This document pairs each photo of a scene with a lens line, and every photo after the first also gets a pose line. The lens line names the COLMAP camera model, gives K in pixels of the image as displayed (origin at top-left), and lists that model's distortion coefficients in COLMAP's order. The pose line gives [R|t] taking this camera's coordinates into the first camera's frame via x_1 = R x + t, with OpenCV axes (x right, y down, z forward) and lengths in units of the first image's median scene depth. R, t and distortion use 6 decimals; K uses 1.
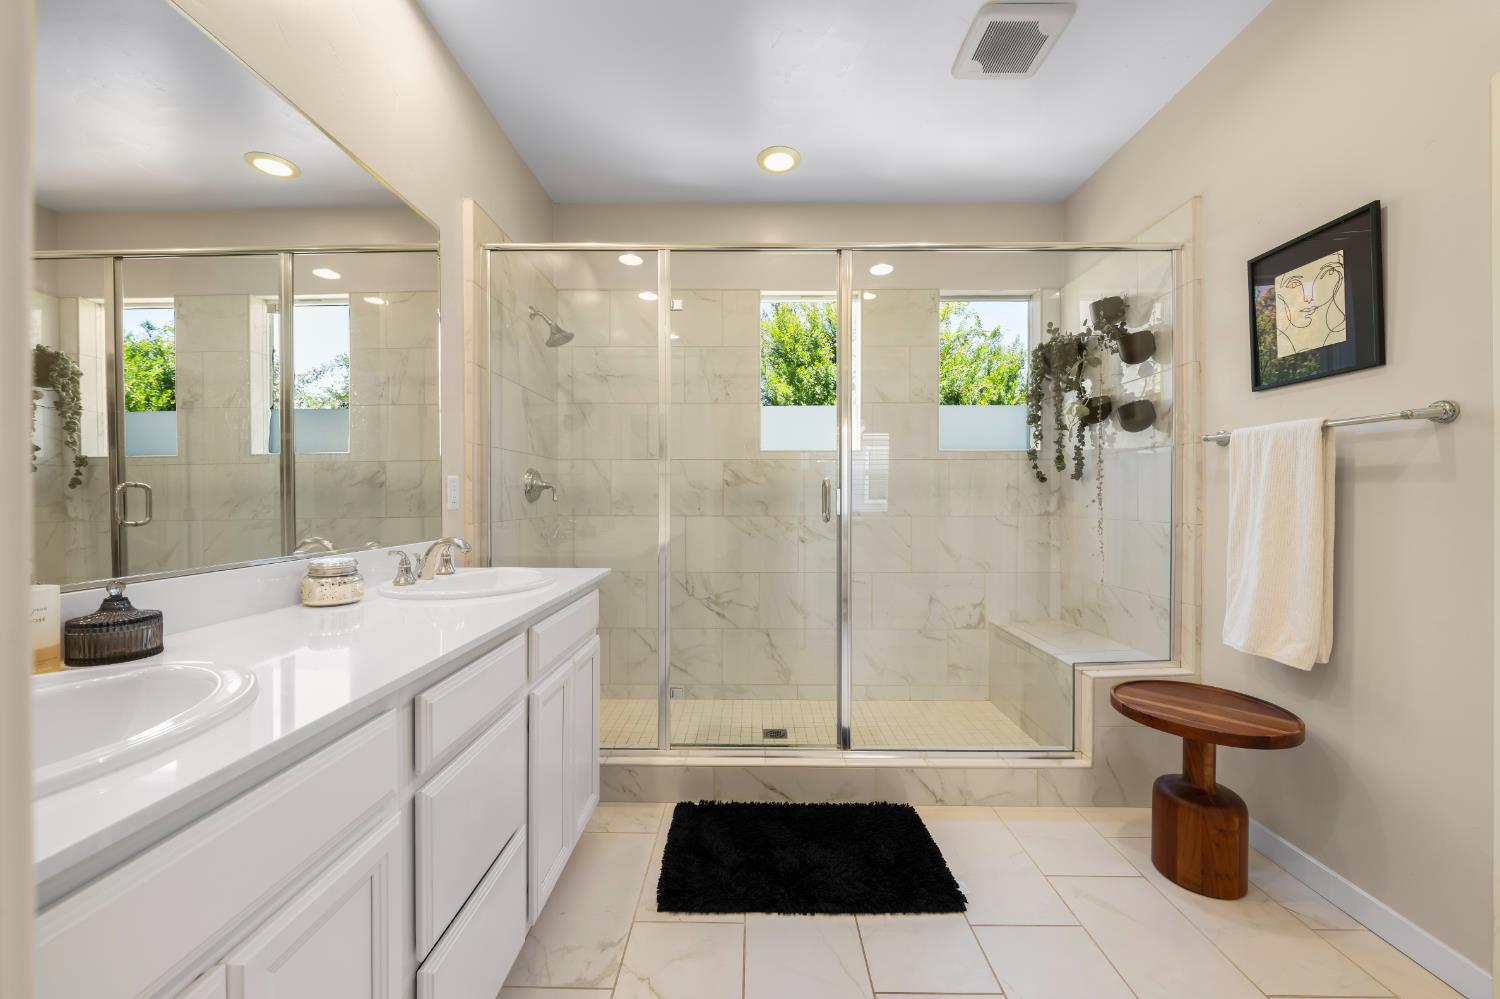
lens RADIAL K [[605.4, 0, 750.0], [0, 605.4, 499.5], [0, 0, 1]] dist [-0.001707, -0.000184]
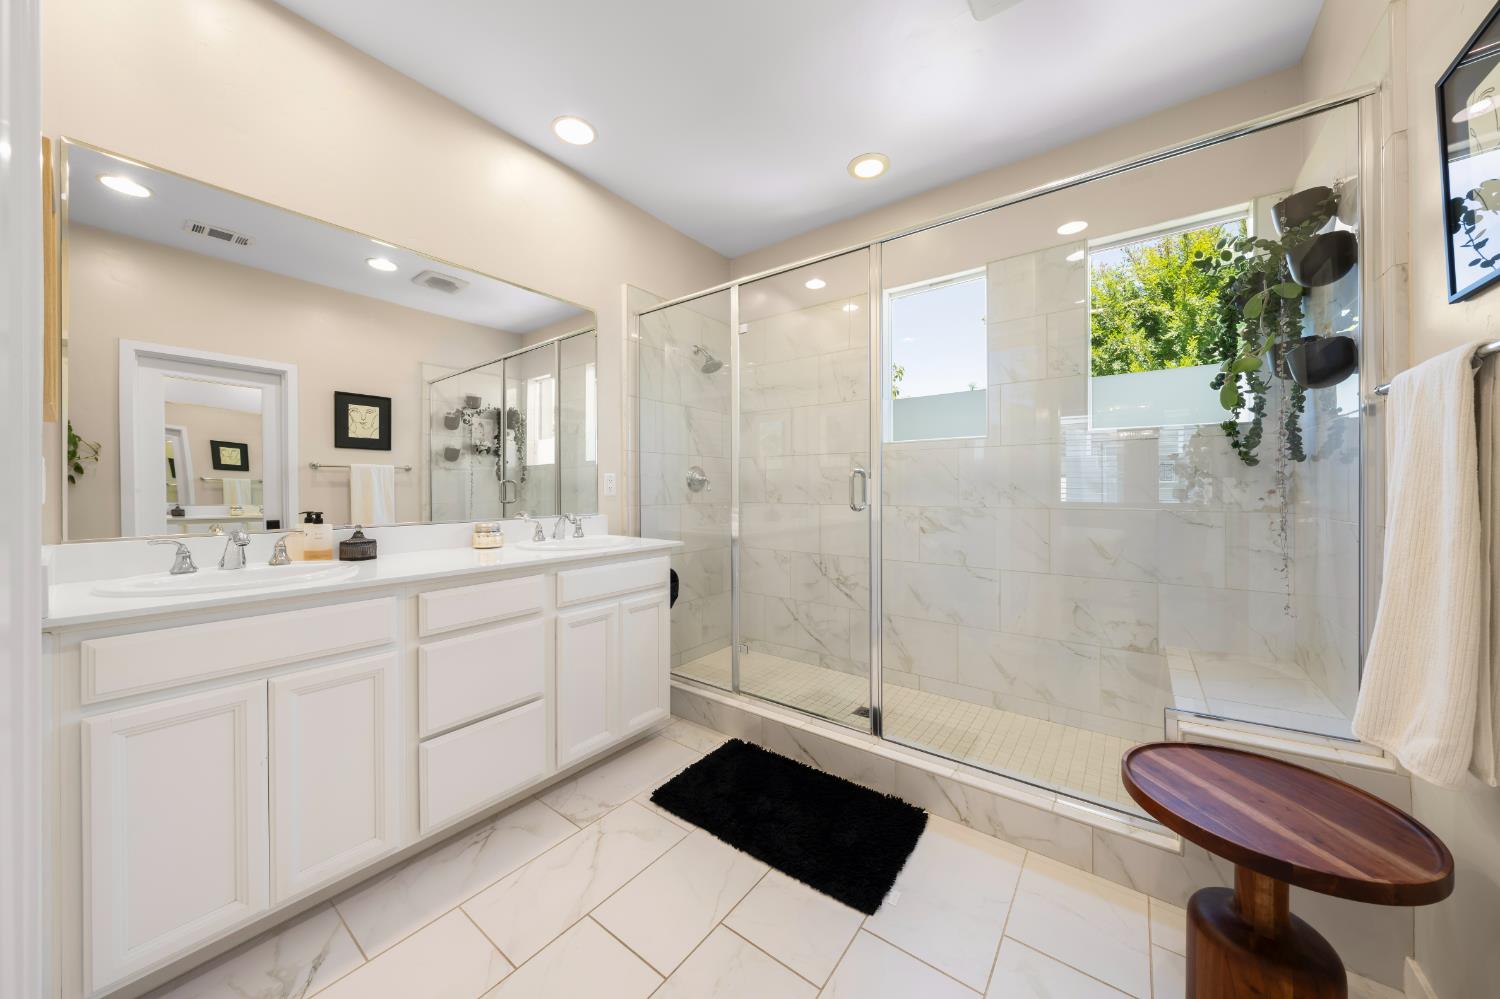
lens RADIAL K [[557.5, 0, 748.4], [0, 557.5, 488.7], [0, 0, 1]] dist [-0.001554, -0.000151]
pose [[0.774195, -0.001124, -0.632946, 0.604262], [-0.002497, 0.999985, -0.004829, 0.004510], [0.632942, 0.005319, 0.774181, 0.146139]]
